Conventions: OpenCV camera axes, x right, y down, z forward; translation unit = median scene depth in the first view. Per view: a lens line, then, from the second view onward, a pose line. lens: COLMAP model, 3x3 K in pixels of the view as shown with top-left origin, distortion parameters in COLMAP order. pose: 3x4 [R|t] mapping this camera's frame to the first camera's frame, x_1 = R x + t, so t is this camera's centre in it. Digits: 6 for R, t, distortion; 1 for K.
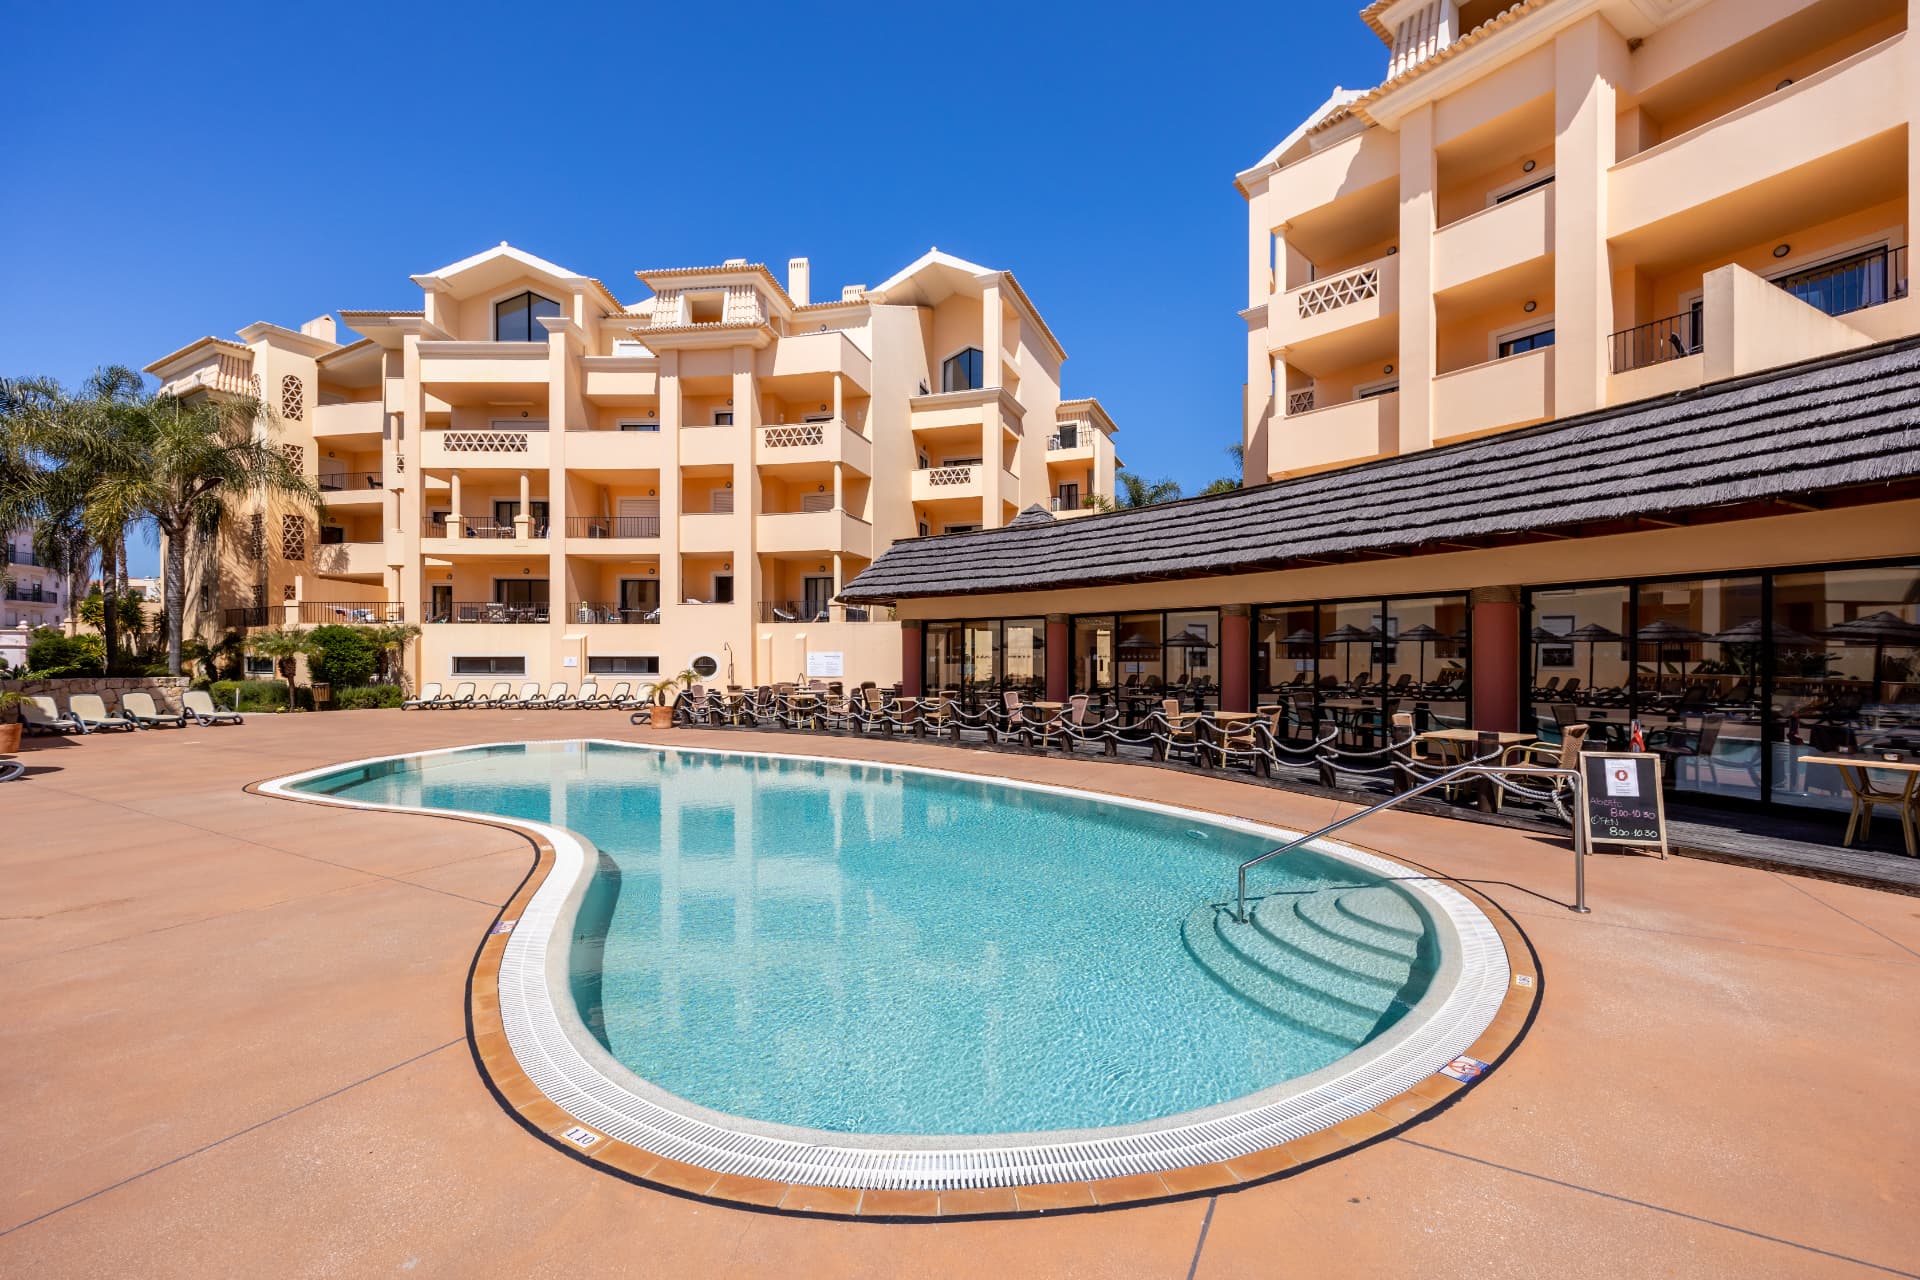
lens RADIAL K [[777.5, 0, 960.0], [0, 777.5, 640.0], [0, 0, 1]] dist [0.007256, -0.000330]
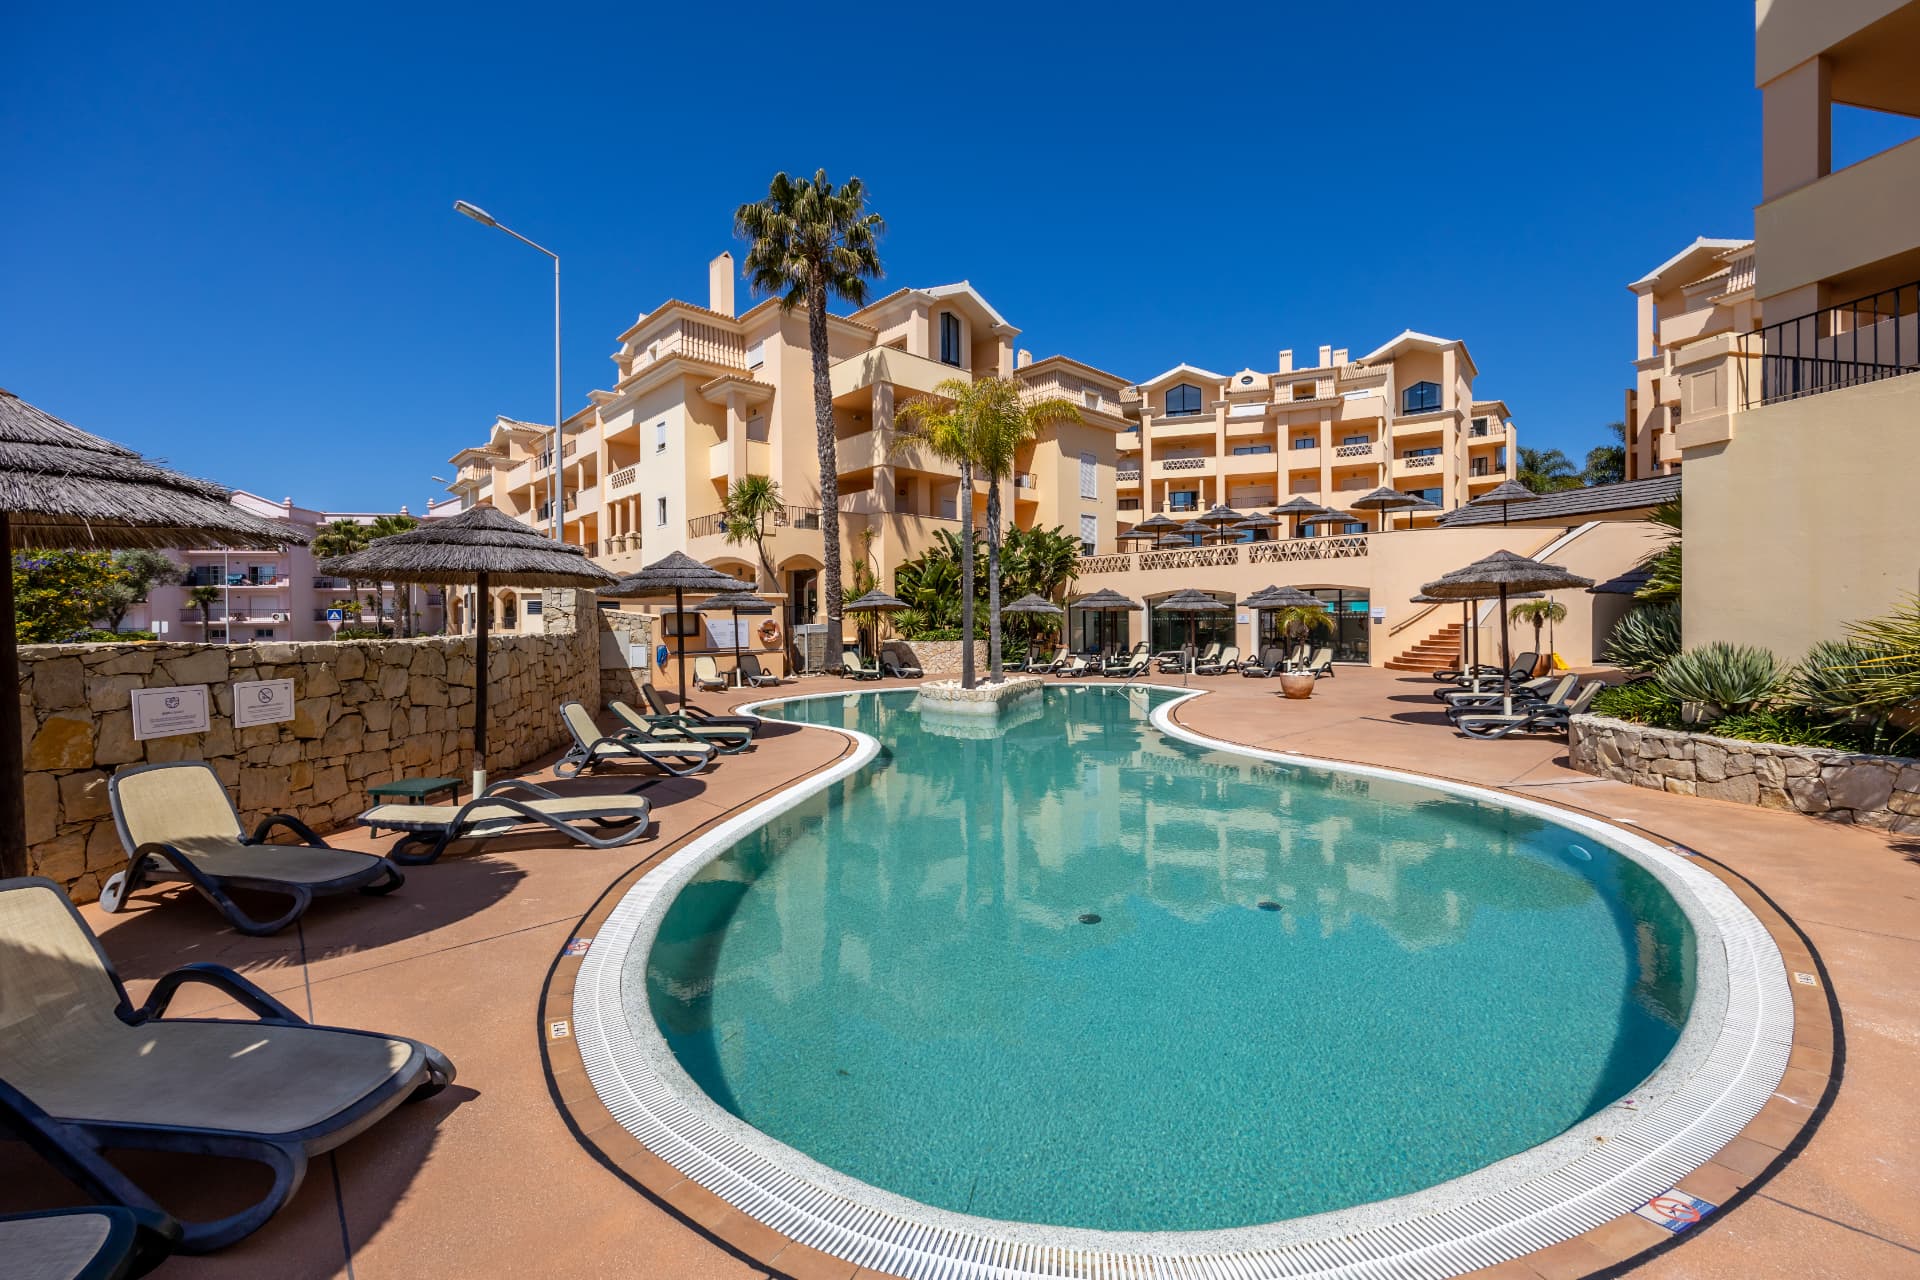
lens RADIAL K [[777.5, 0, 960.0], [0, 777.5, 640.0], [0, 0, 1]] dist [0.007256, -0.000330]
pose [[0.958453, -0.007400, -0.285155, -0.586723], [0.021578, 0.998680, 0.046611, 0.099870], [0.284433, -0.050827, 0.957348, -1.151833]]
